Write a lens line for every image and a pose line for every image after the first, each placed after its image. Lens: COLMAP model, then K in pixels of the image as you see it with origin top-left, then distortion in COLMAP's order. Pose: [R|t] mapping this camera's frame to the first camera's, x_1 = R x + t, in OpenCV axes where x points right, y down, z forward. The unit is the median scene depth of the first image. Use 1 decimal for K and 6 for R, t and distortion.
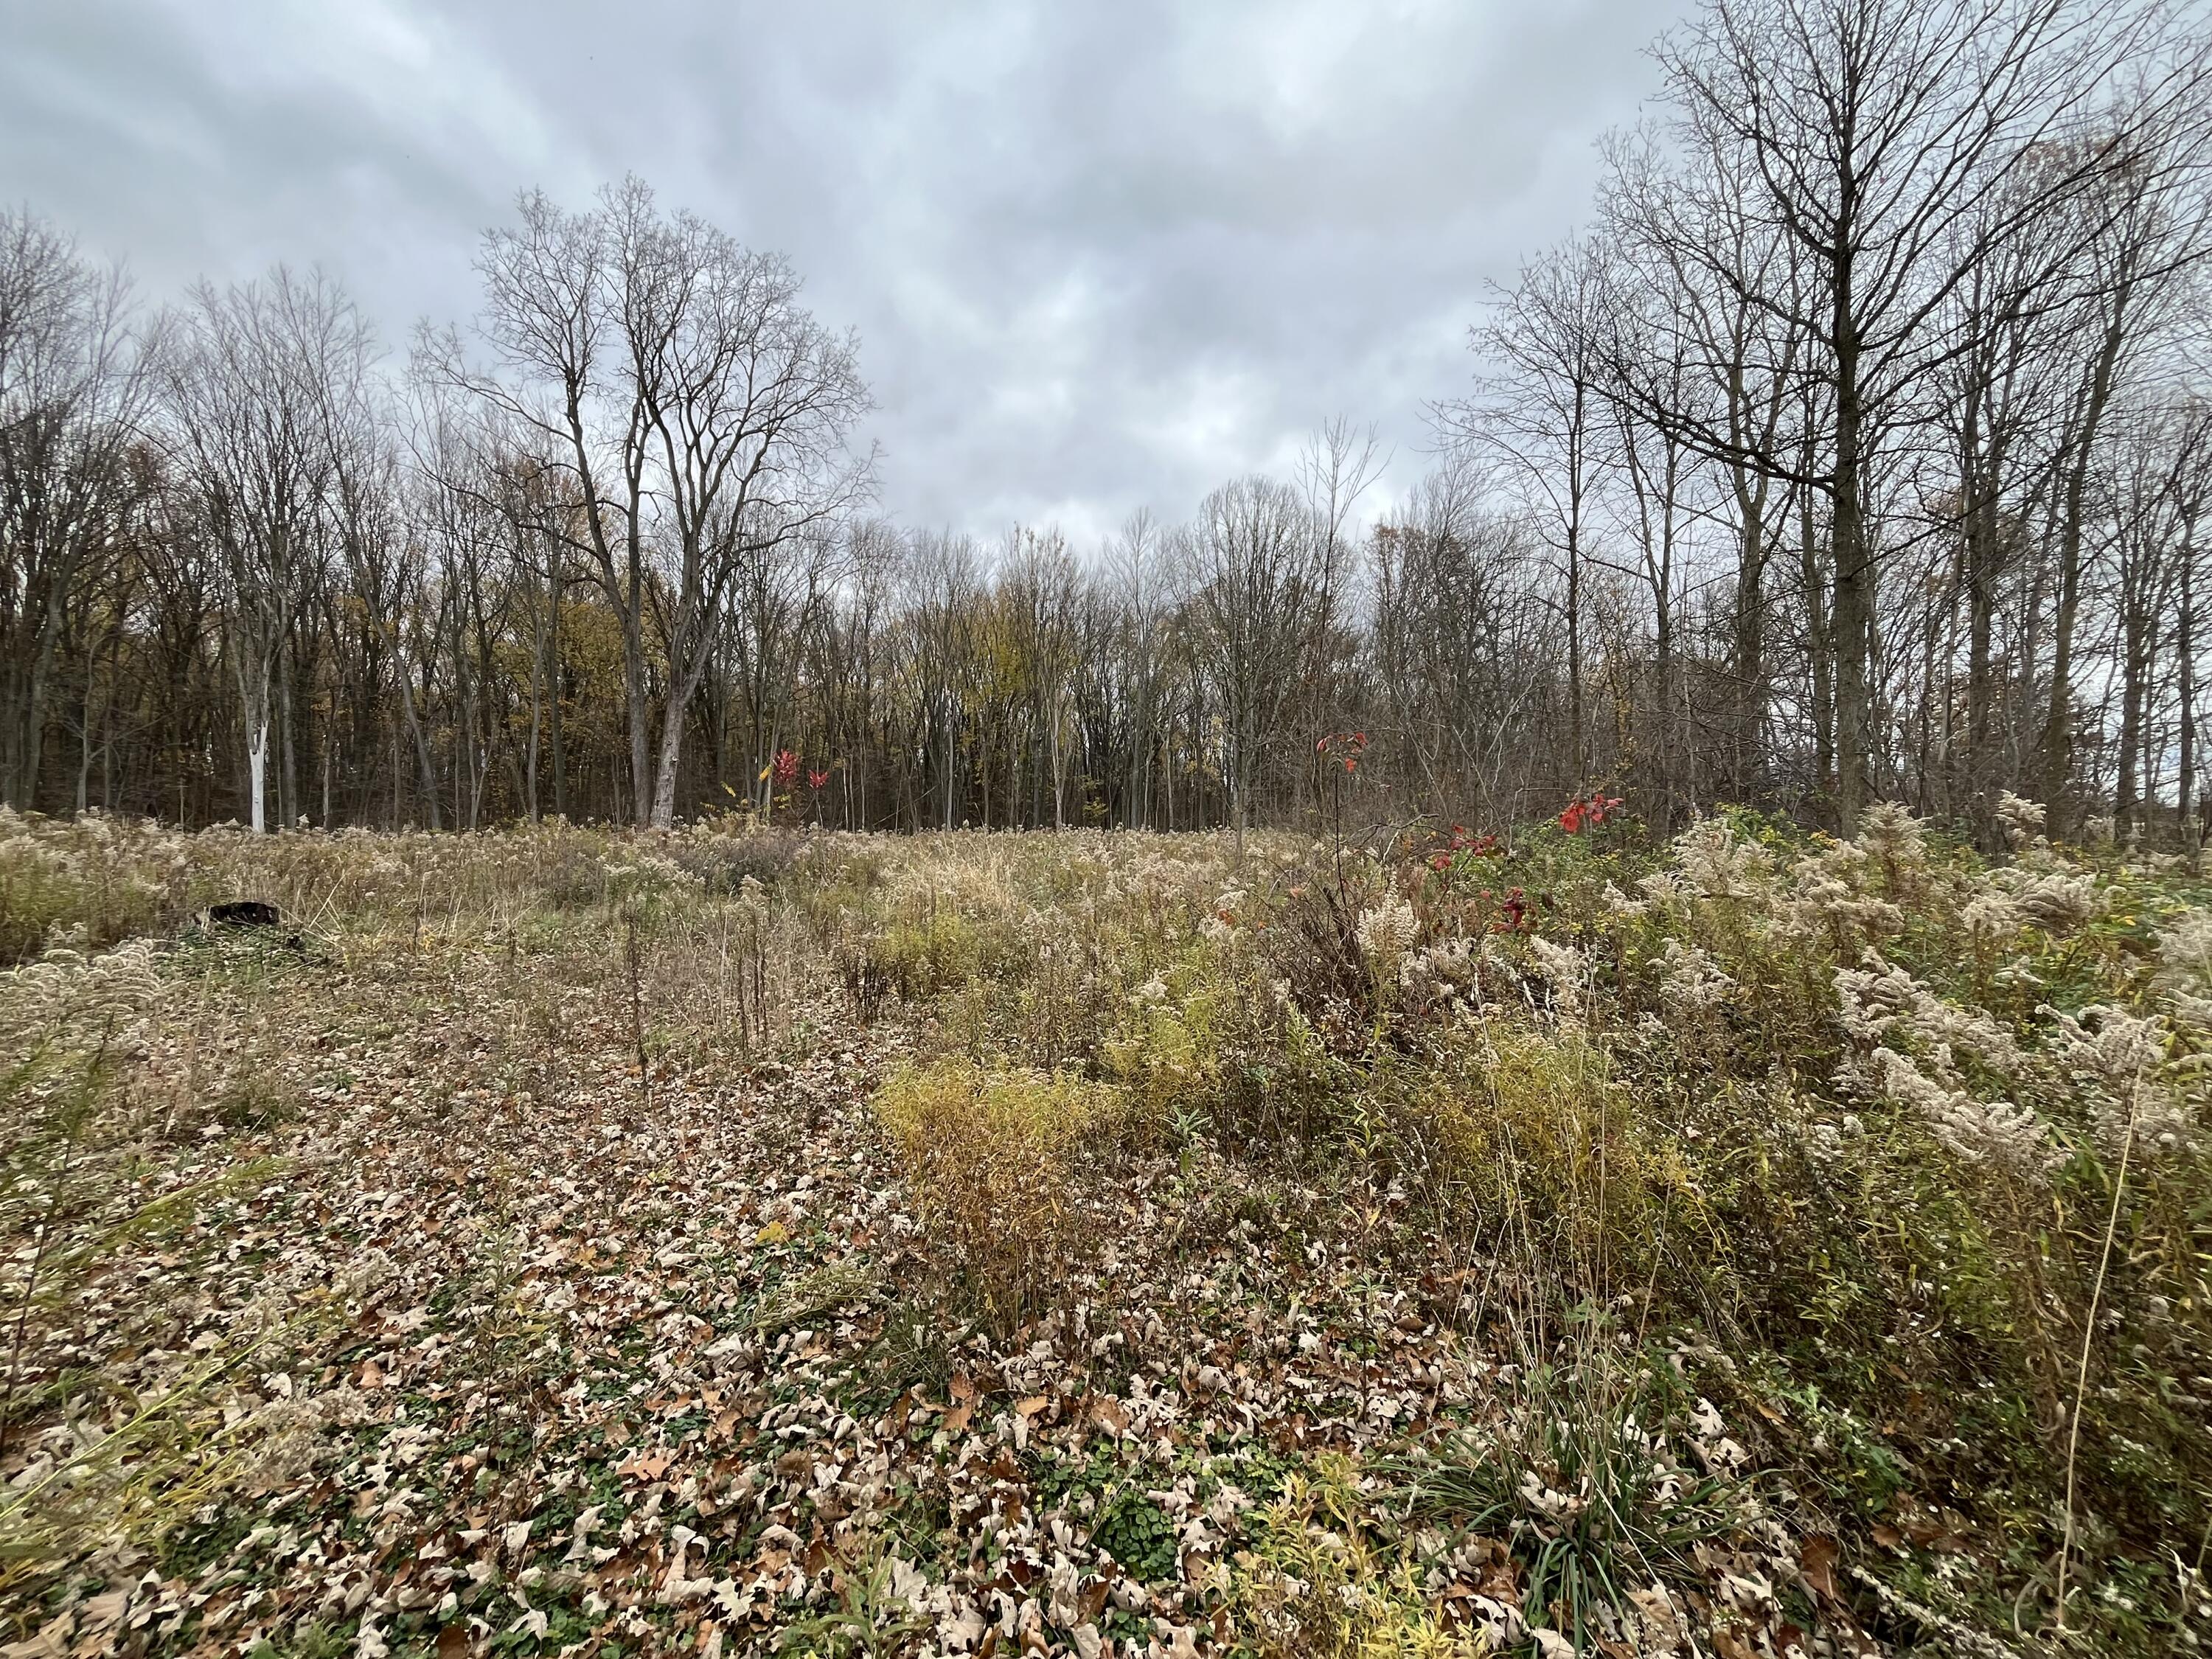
lens RADIAL K [[891.4, 0, 1102.7], [0, 891.4, 816.4], [0, 0, 1]] dist [-0.000227, -0.000405]
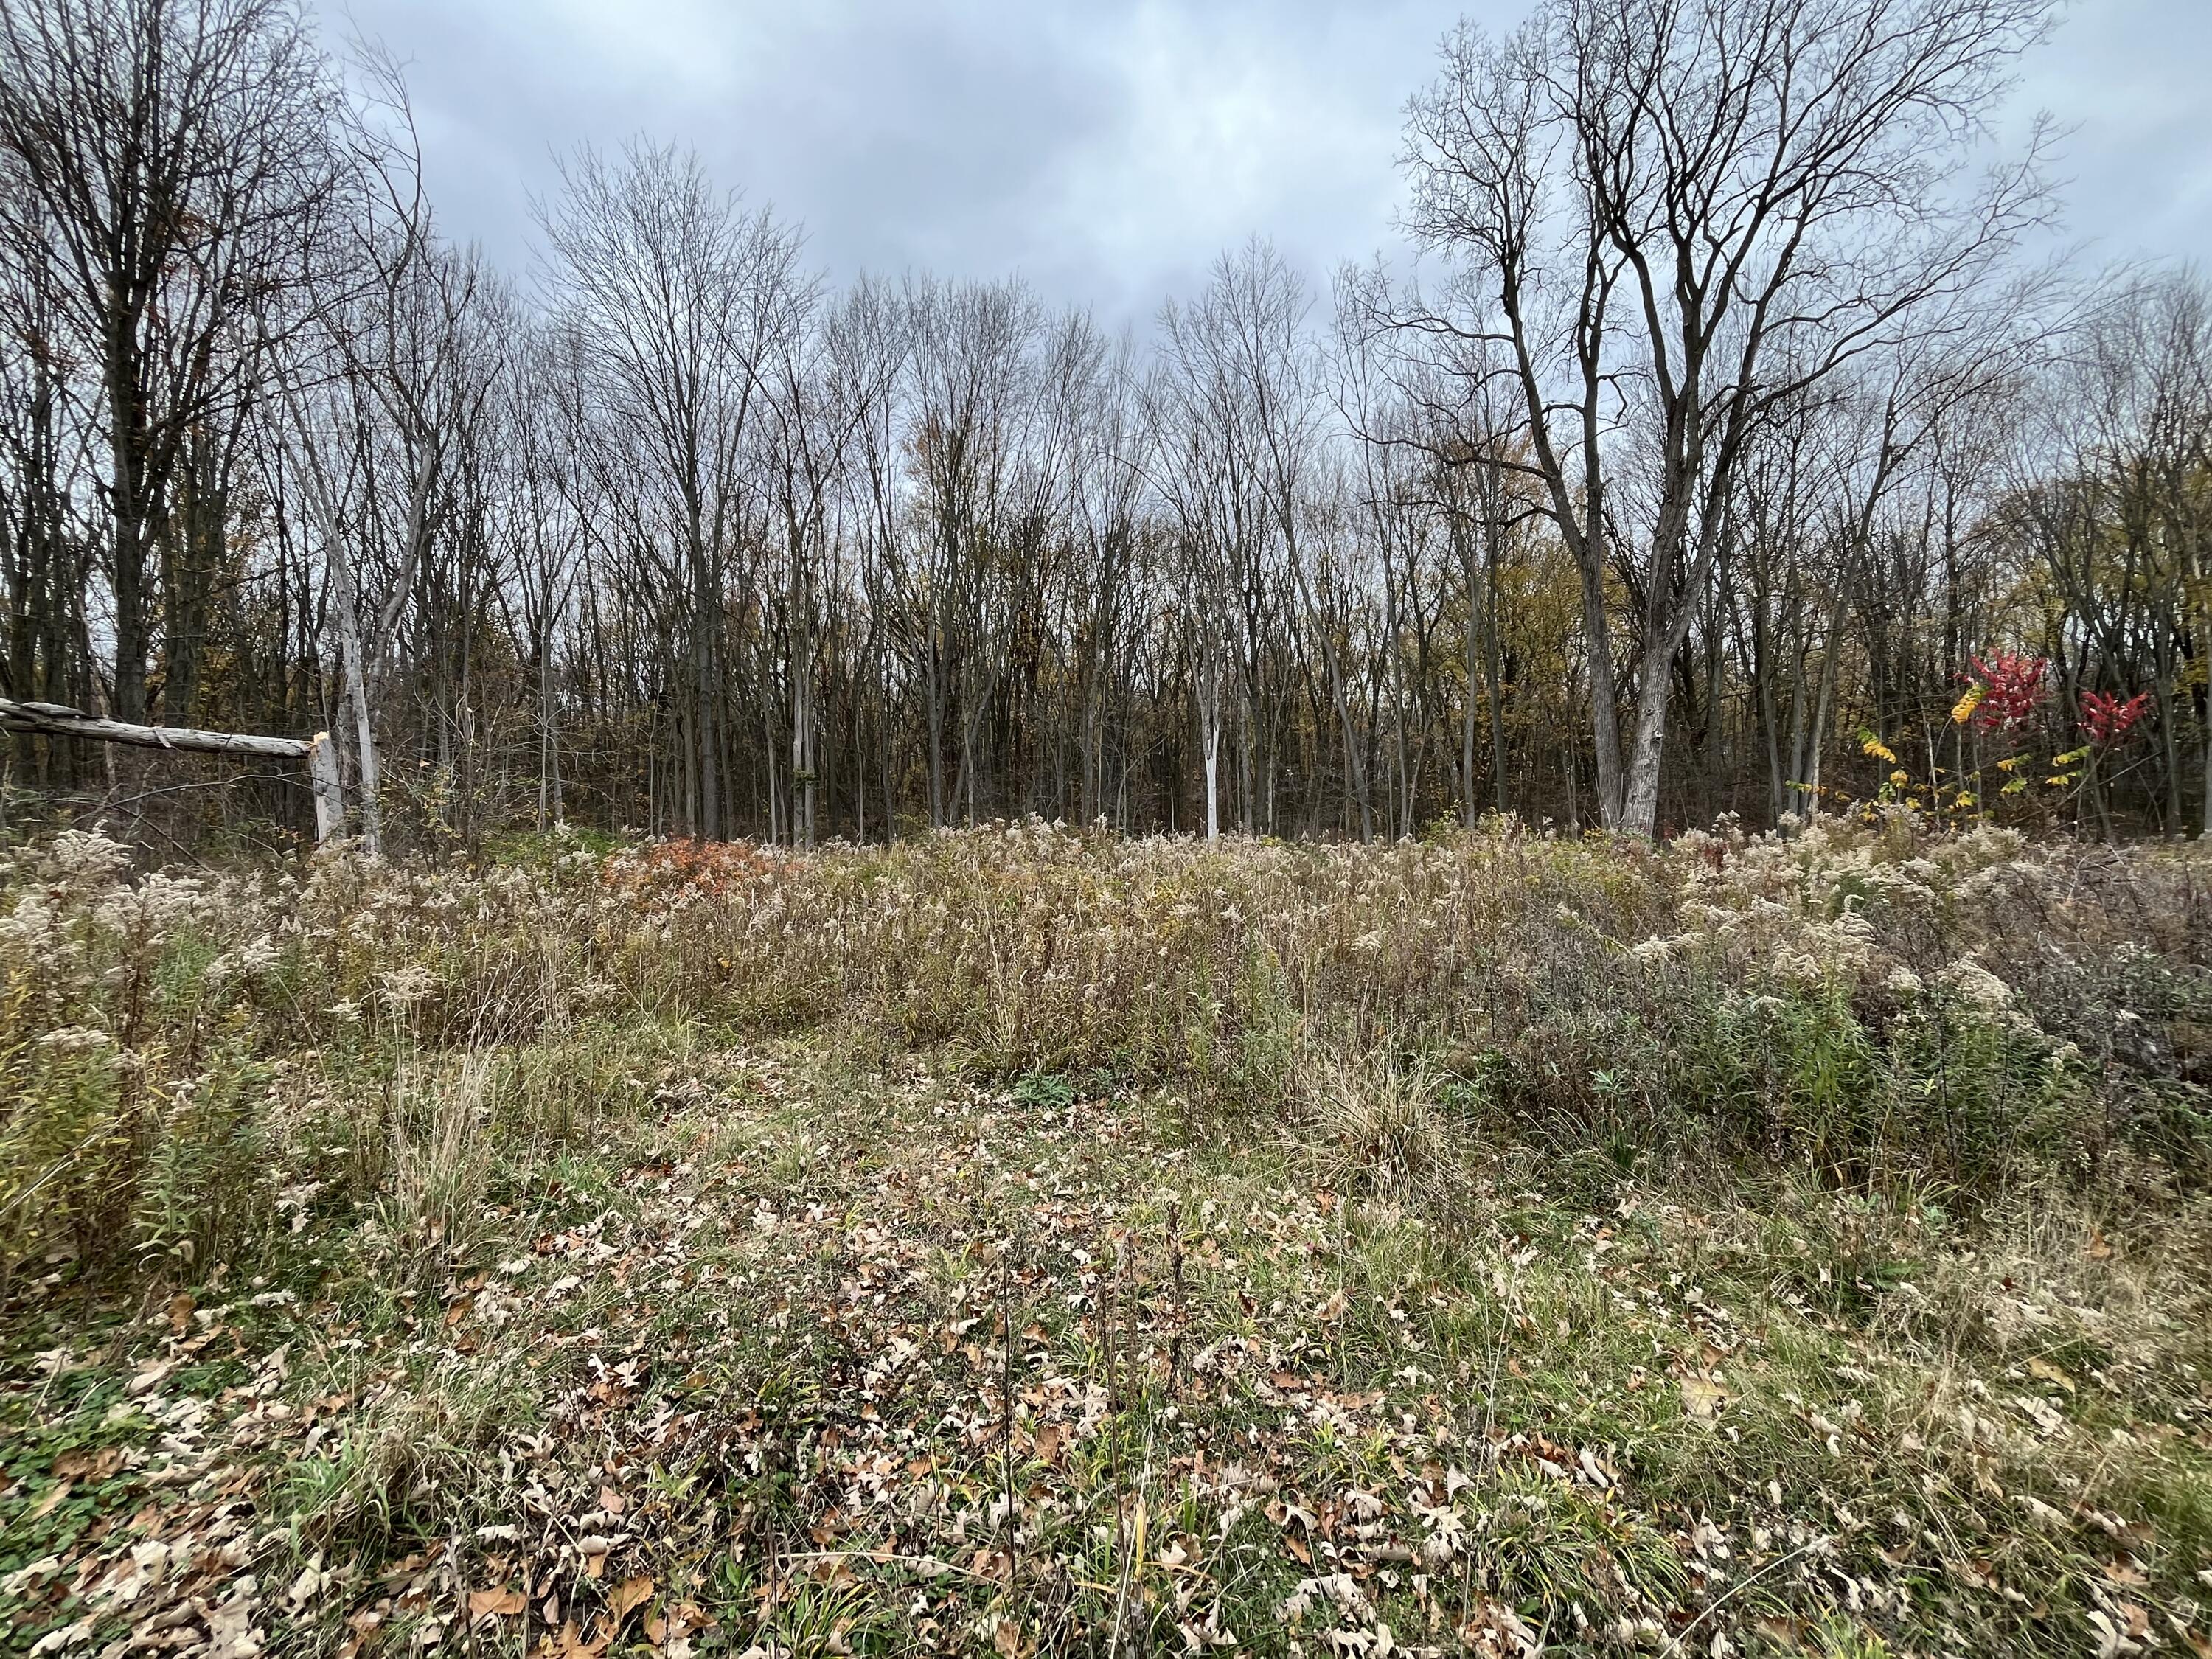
lens RADIAL K [[891.4, 0, 1111.0], [0, 891.4, 823.0], [0, 0, 1]] dist [-0.000227, -0.000405]
pose [[0.565211, -0.014128, -0.824825, -0.201870], [0.010448, 0.999896, -0.009967, 0.007214], [0.824880, -0.002984, 0.565300, 0.350216]]
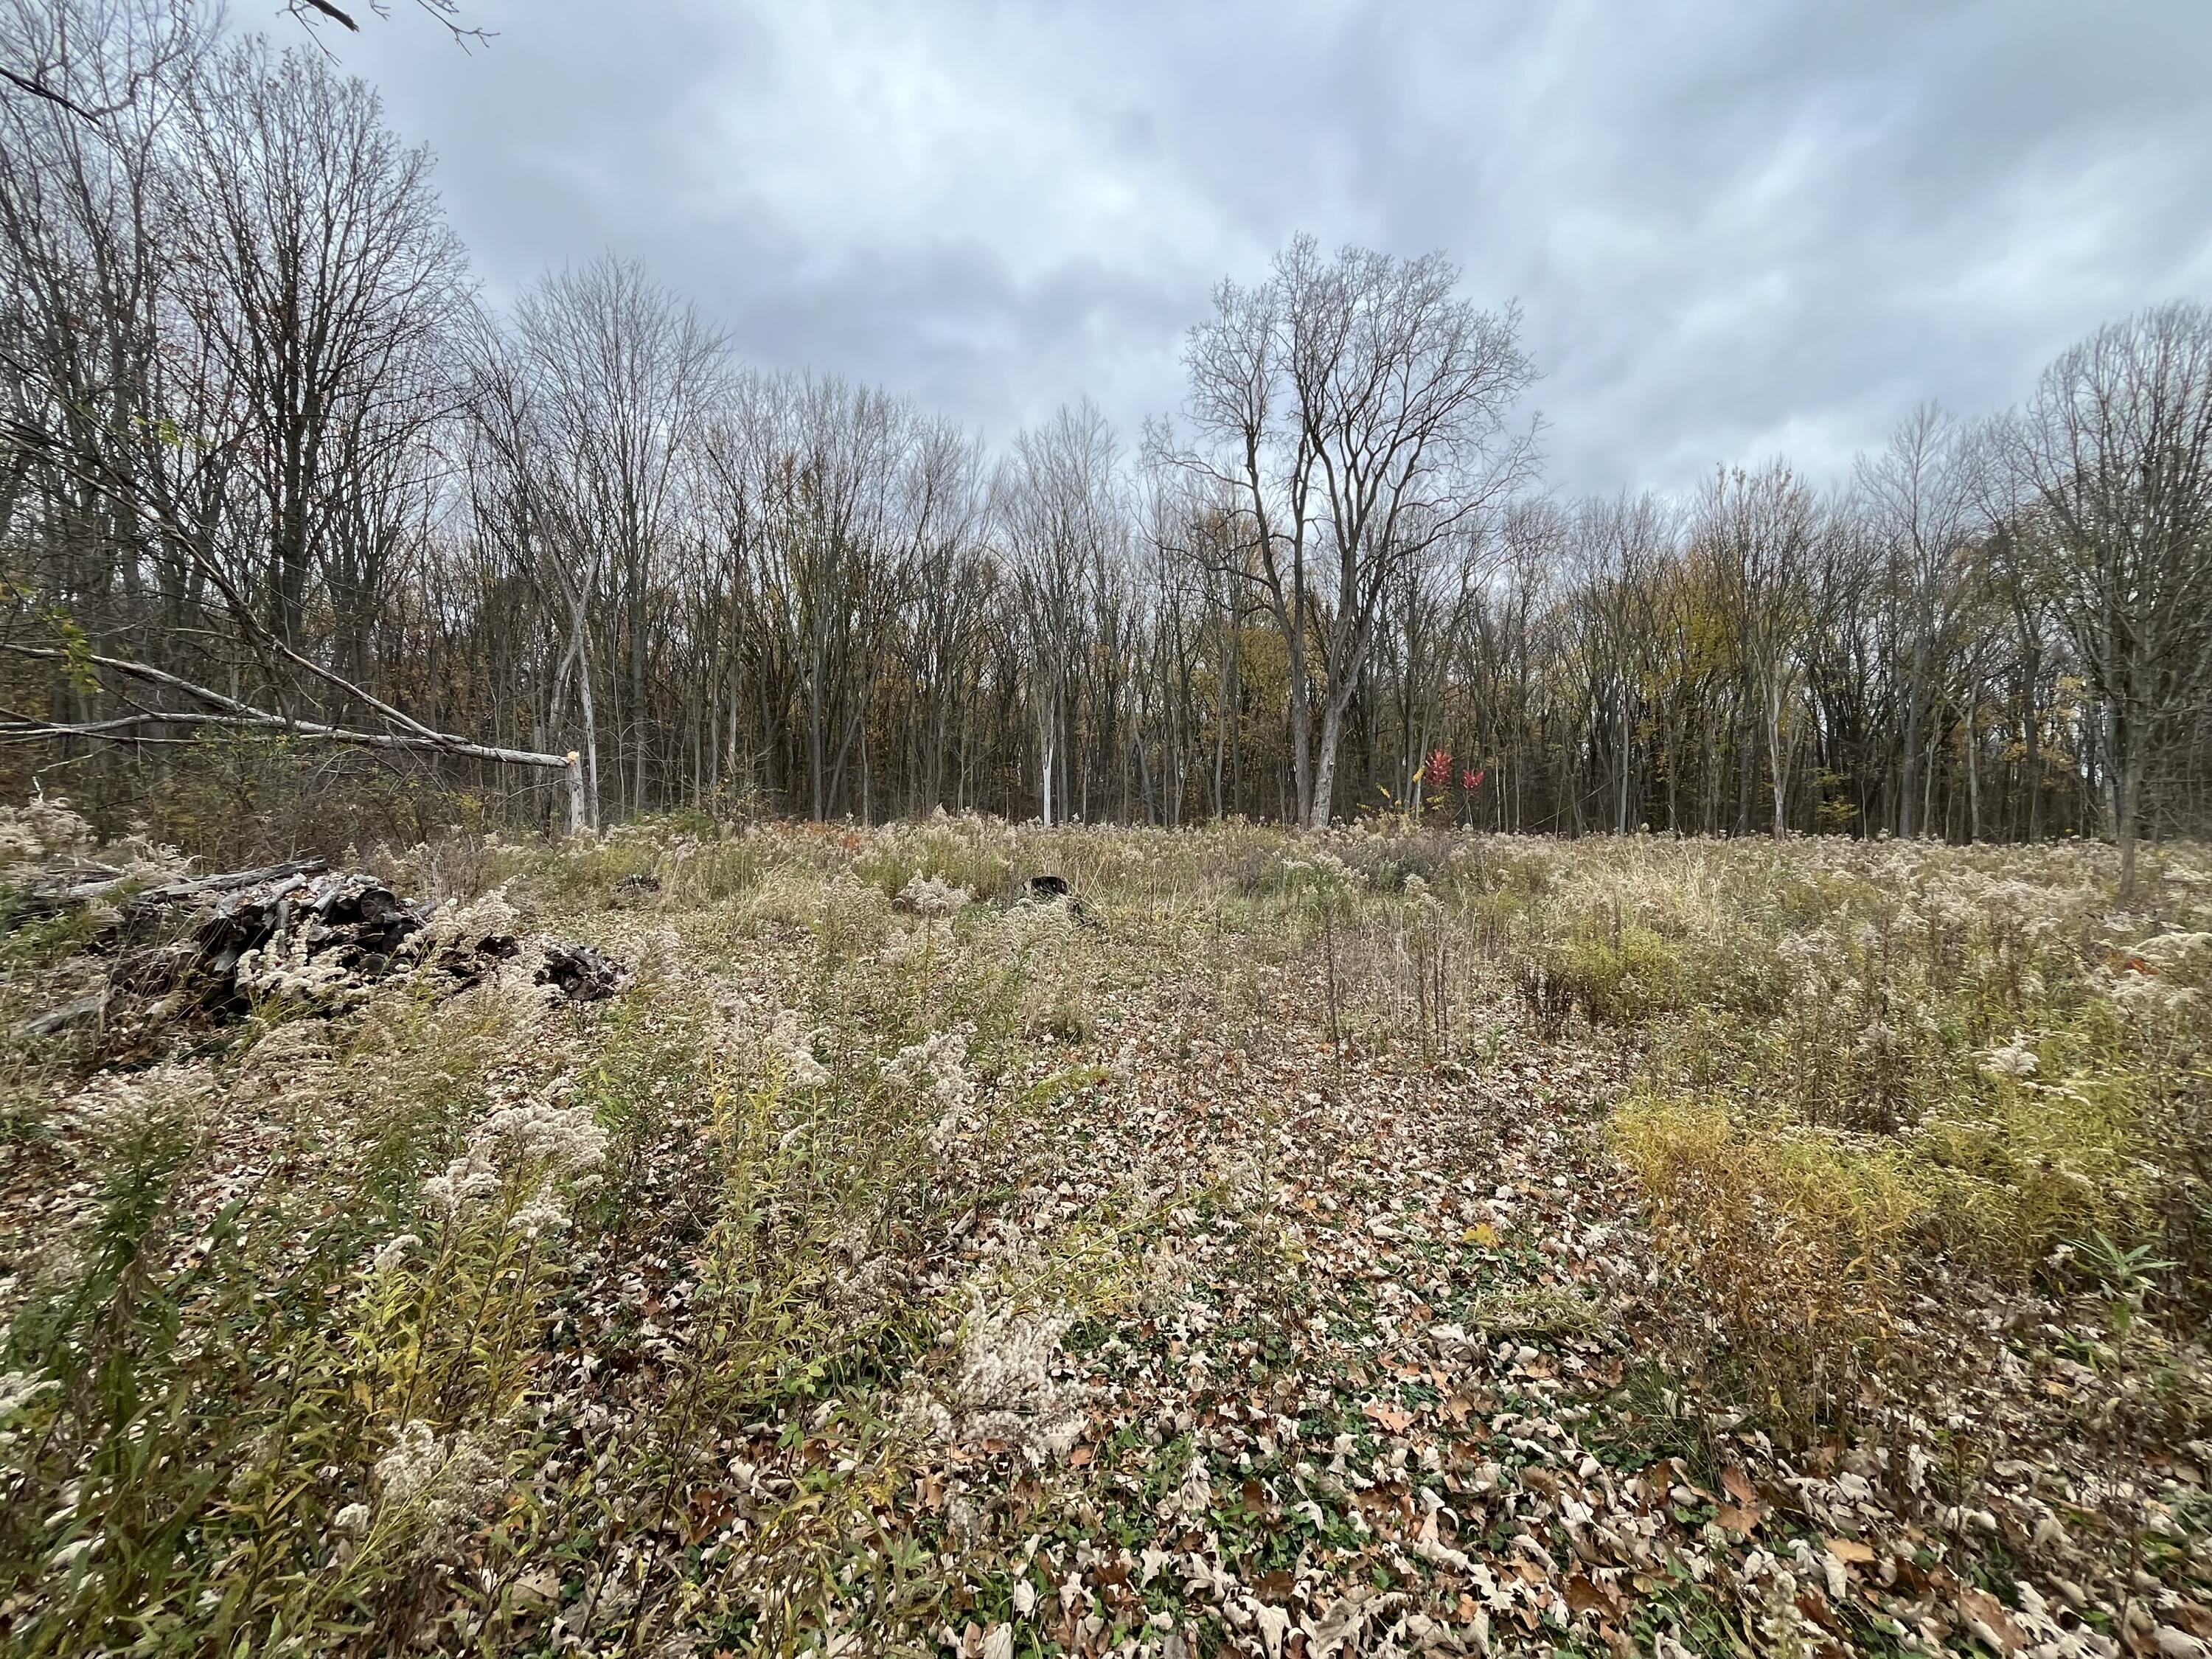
lens RADIAL K [[891.4, 0, 1096.7], [0, 891.4, 821.0], [0, 0, 1]] dist [-0.000227, -0.000405]
pose [[0.769360, 0.010356, -0.638732, -0.015701], [-0.007879, 0.999946, 0.006721, 0.000480], [0.638767, -0.000138, 0.769400, -0.008473]]
